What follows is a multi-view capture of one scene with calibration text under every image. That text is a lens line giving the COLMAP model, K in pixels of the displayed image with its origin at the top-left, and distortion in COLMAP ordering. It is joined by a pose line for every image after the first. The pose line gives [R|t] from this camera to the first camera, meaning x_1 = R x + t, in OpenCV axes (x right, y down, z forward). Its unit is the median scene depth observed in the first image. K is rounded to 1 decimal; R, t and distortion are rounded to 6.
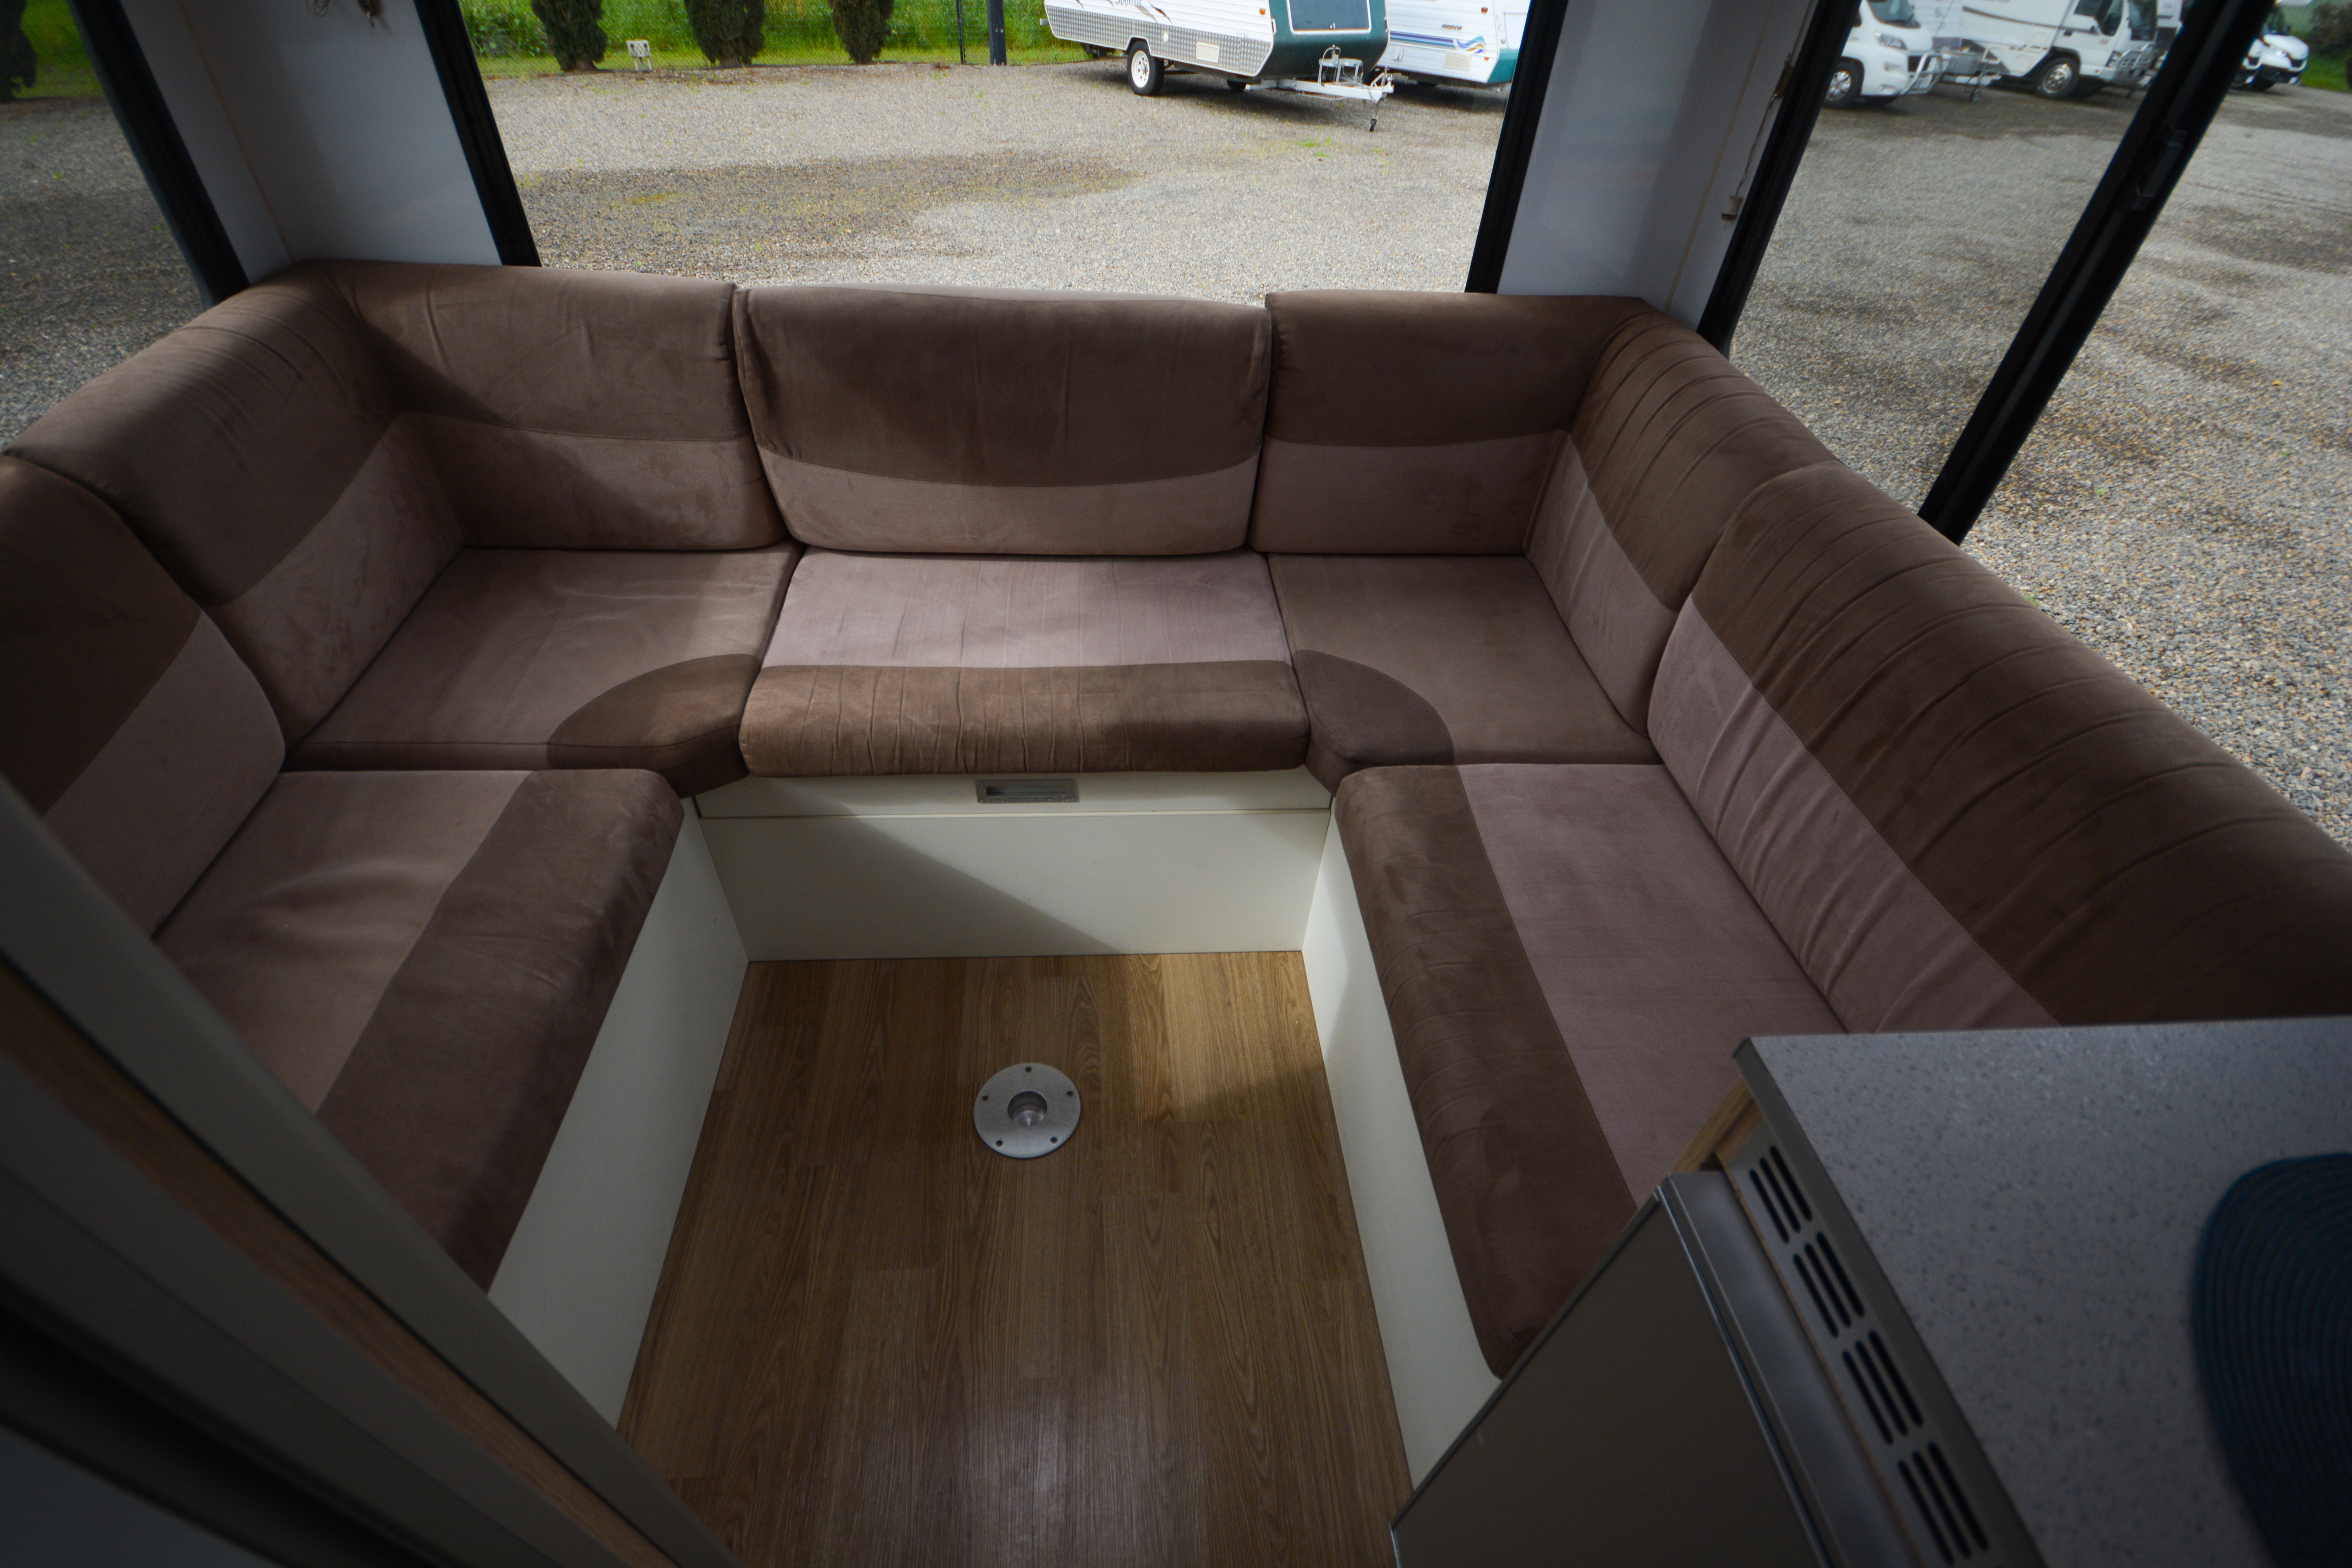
lens RADIAL K [[1028.0, 0, 1170.6], [0, 1028.0, 788.8], [0, 0, 1]] dist [0.012705, -0.014758]
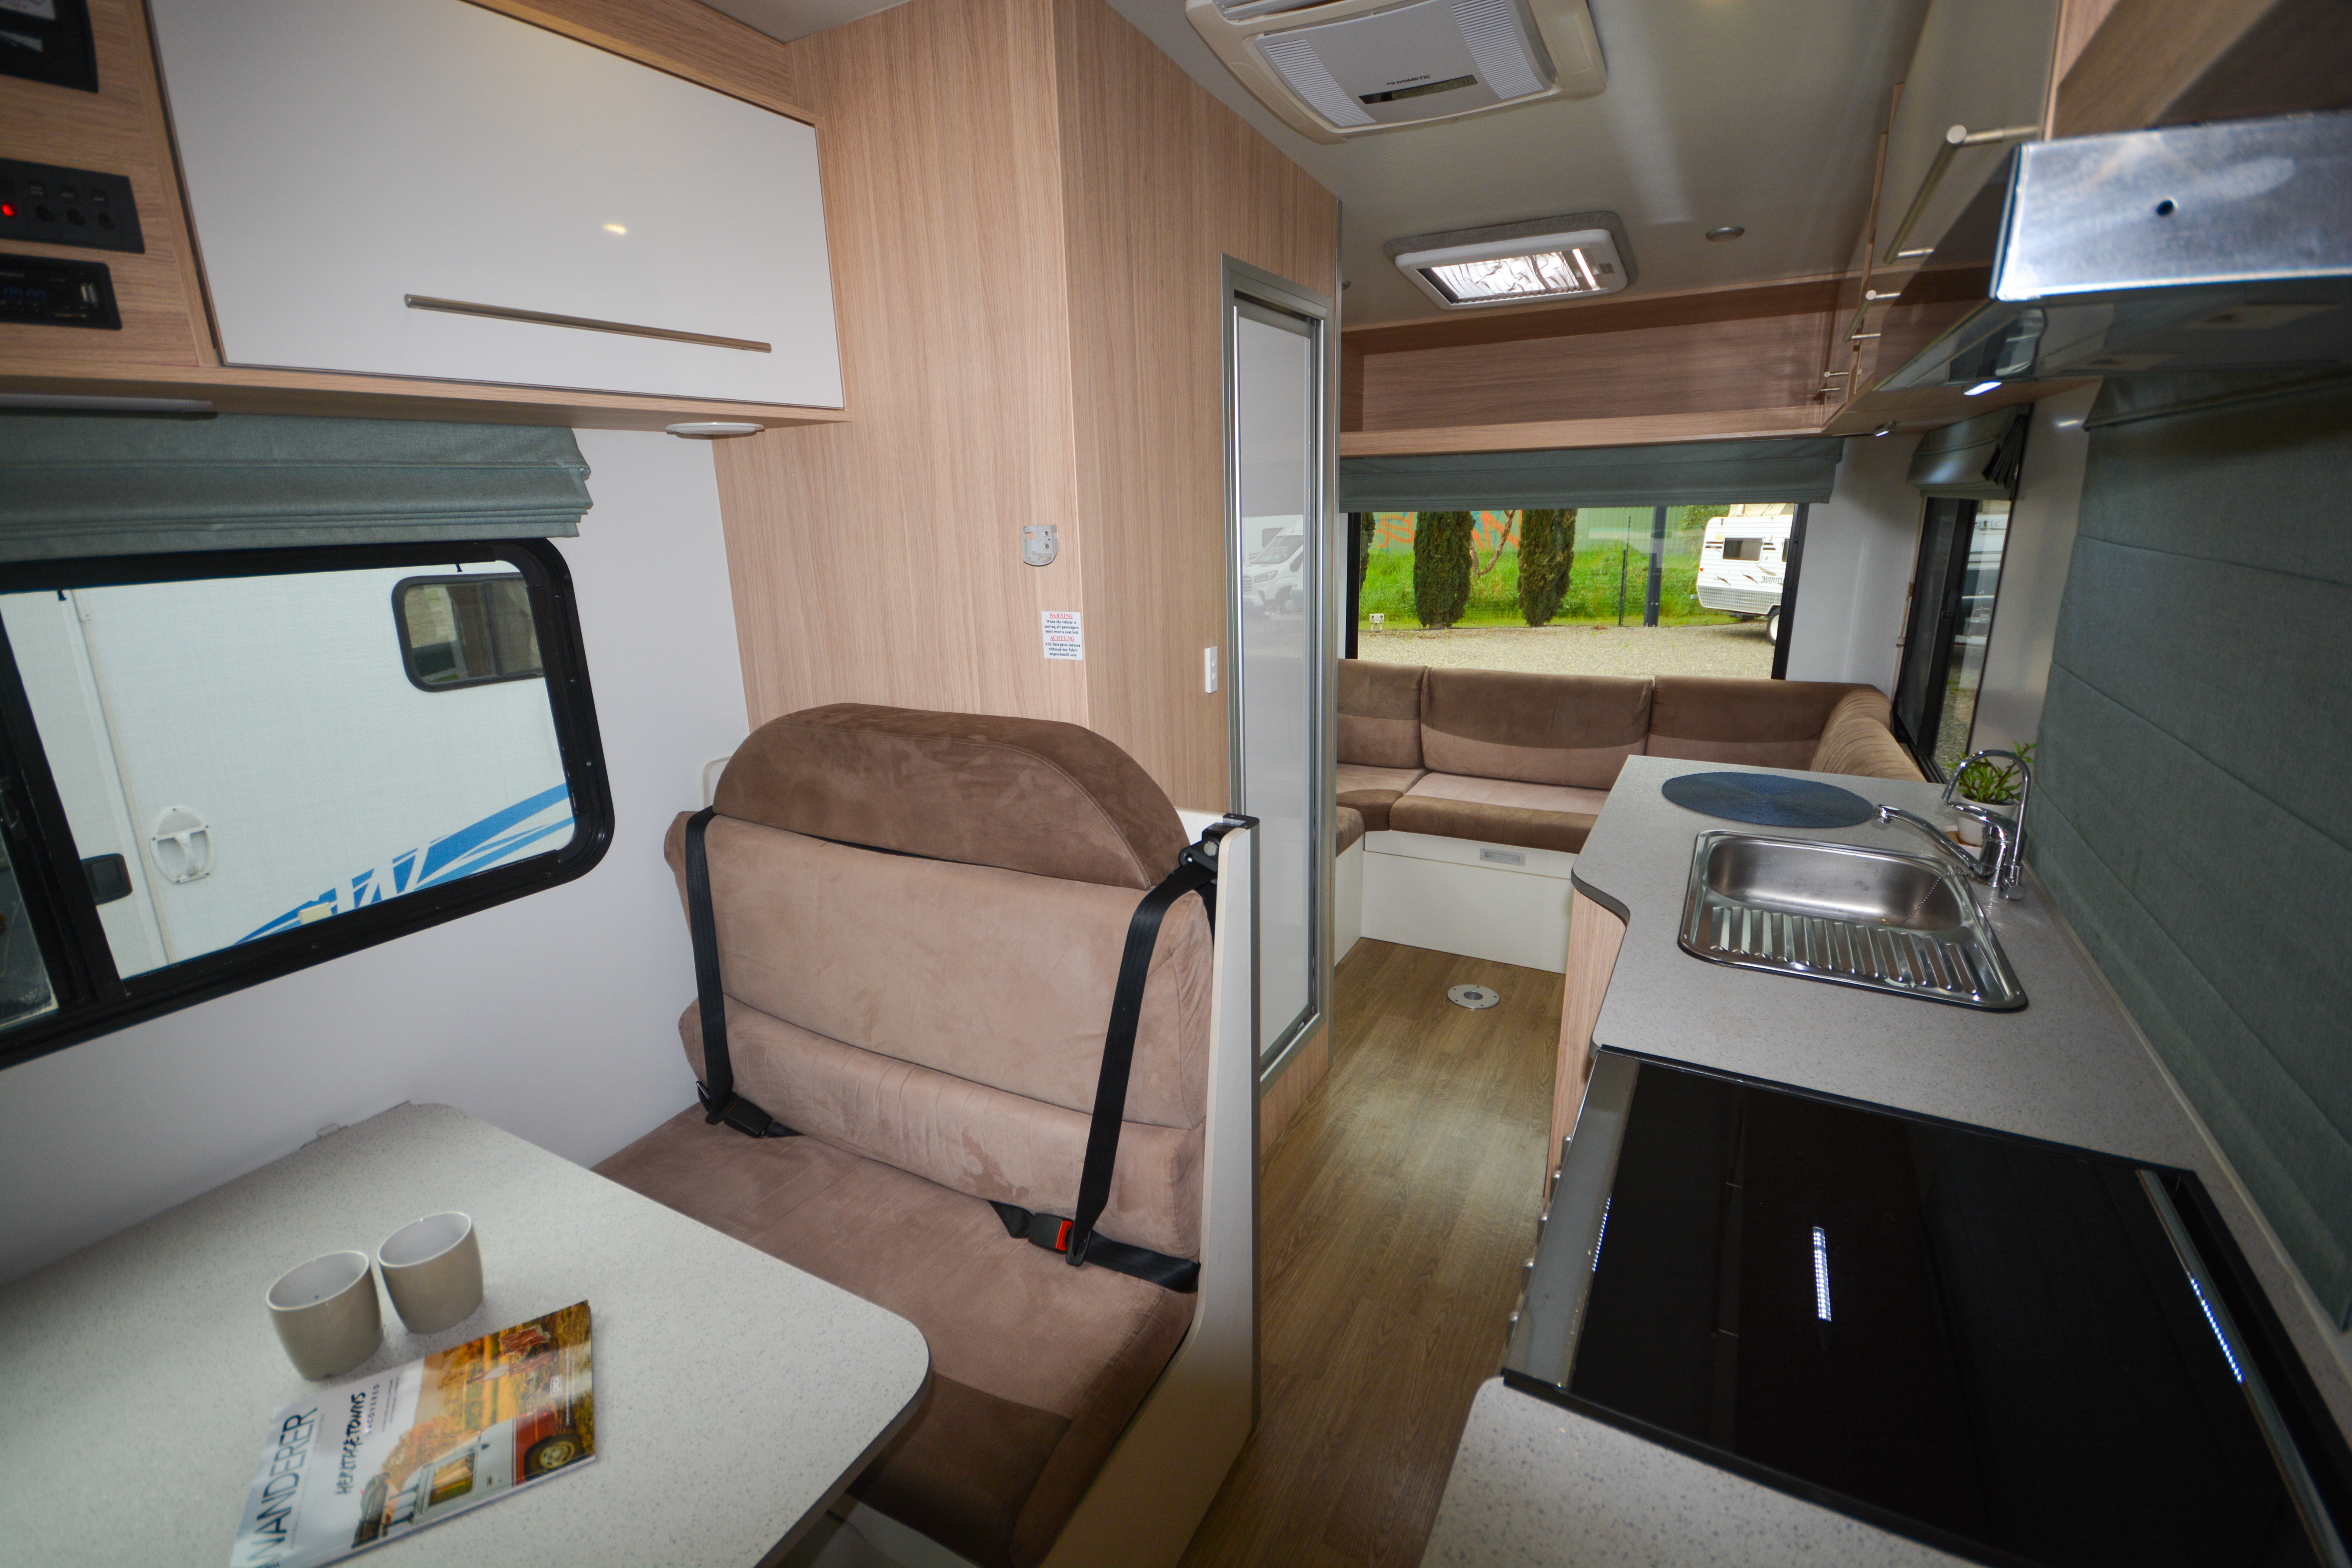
lens RADIAL K [[1028.0, 0, 1179.4], [0, 1028.0, 789.3], [0, 0, 1]] dist [0.012705, -0.014758]
pose [[0.838167, 0.076701, -0.539993, 0.050992], [-0.309808, 0.881786, -0.355629, 0.096154], [0.448882, 0.465371, 0.762847, -0.119288]]
